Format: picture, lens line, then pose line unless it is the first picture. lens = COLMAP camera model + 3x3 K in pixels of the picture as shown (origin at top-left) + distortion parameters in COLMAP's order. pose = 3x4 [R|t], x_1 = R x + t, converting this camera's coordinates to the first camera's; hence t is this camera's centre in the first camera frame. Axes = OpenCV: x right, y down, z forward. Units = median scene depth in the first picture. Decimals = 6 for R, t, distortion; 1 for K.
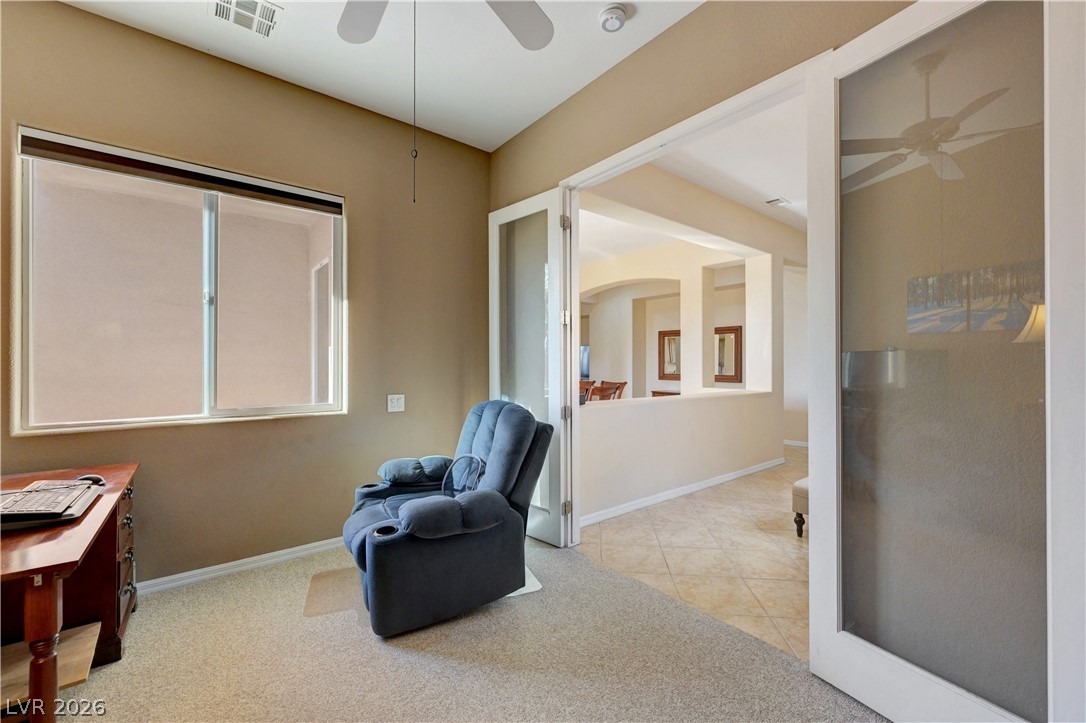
lens RADIAL K [[442.9, 0, 544.2], [0, 442.9, 360.4], [0, 0, 1]] dist [0.000435, 0.000056]
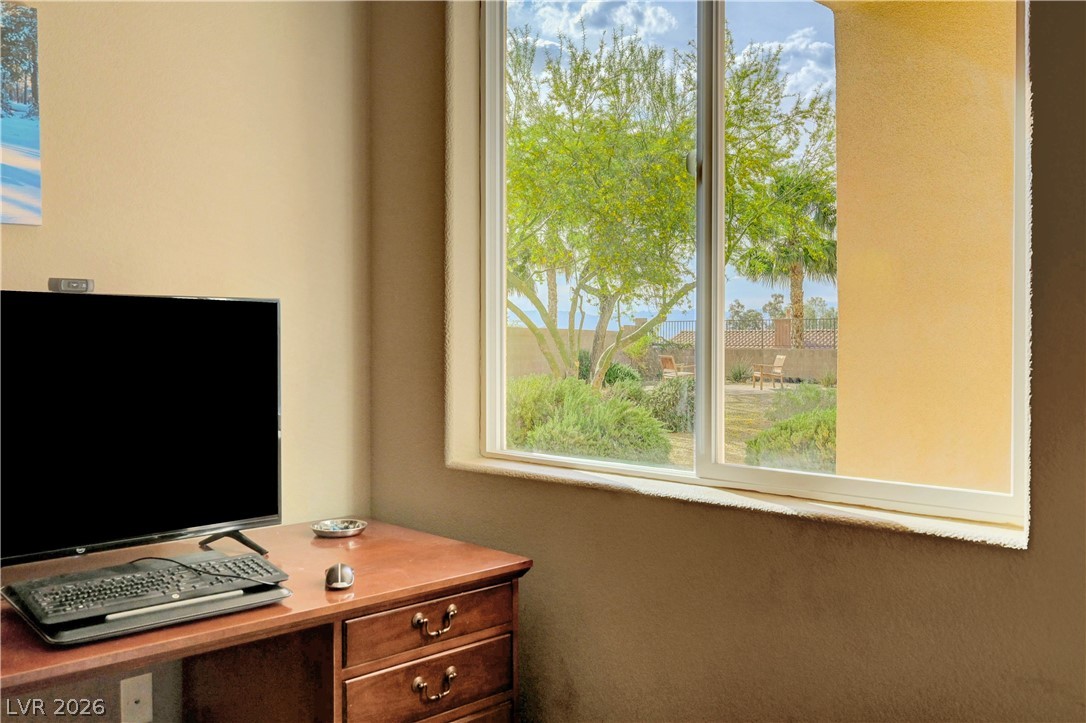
lens RADIAL K [[940.8, 0, 543.0], [0, 940.8, 361.5], [0, 0, 1]] dist [-0.001587, -0.002646]
pose [[0.081287, 0.021554, -0.996458, 0.014576], [0.010480, 0.999692, 0.022479, 0.008252], [0.996636, -0.012271, 0.081036, 0.801163]]
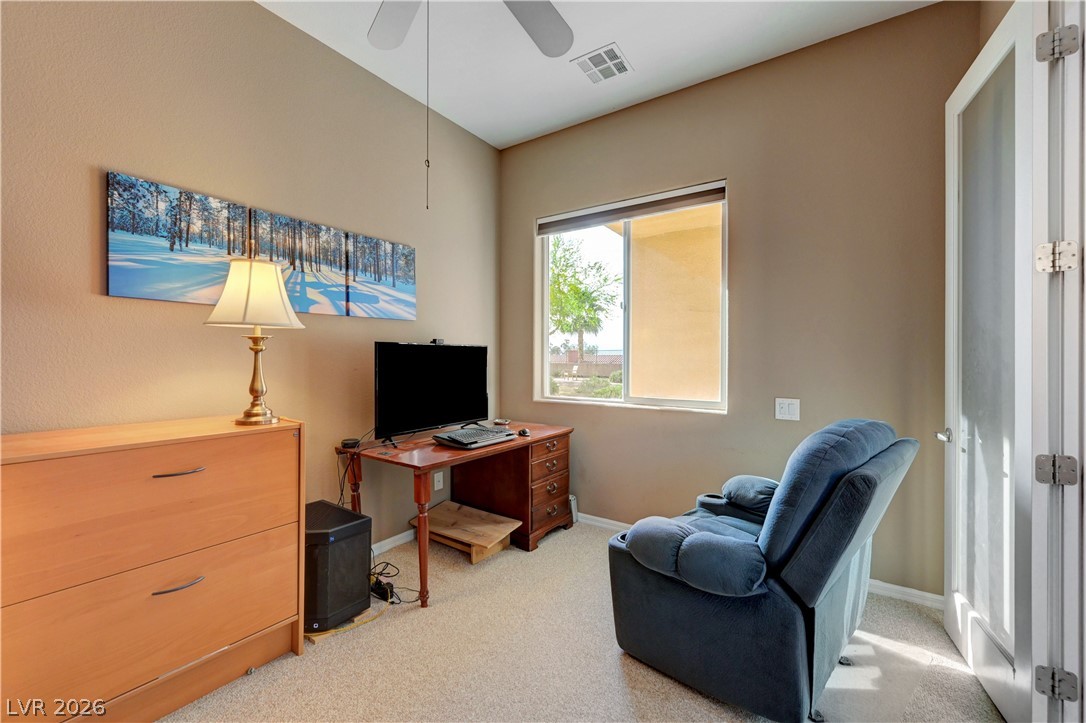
lens RADIAL K [[442.9, 0, 544.2], [0, 442.9, 360.4], [0, 0, 1]] dist [0.000435, 0.000056]
pose [[0.295179, 0.003276, -0.955436, 0.359499], [0.004050, 0.999981, 0.004680, 0.003467], [0.955433, -0.005251, 0.295160, 0.413961]]
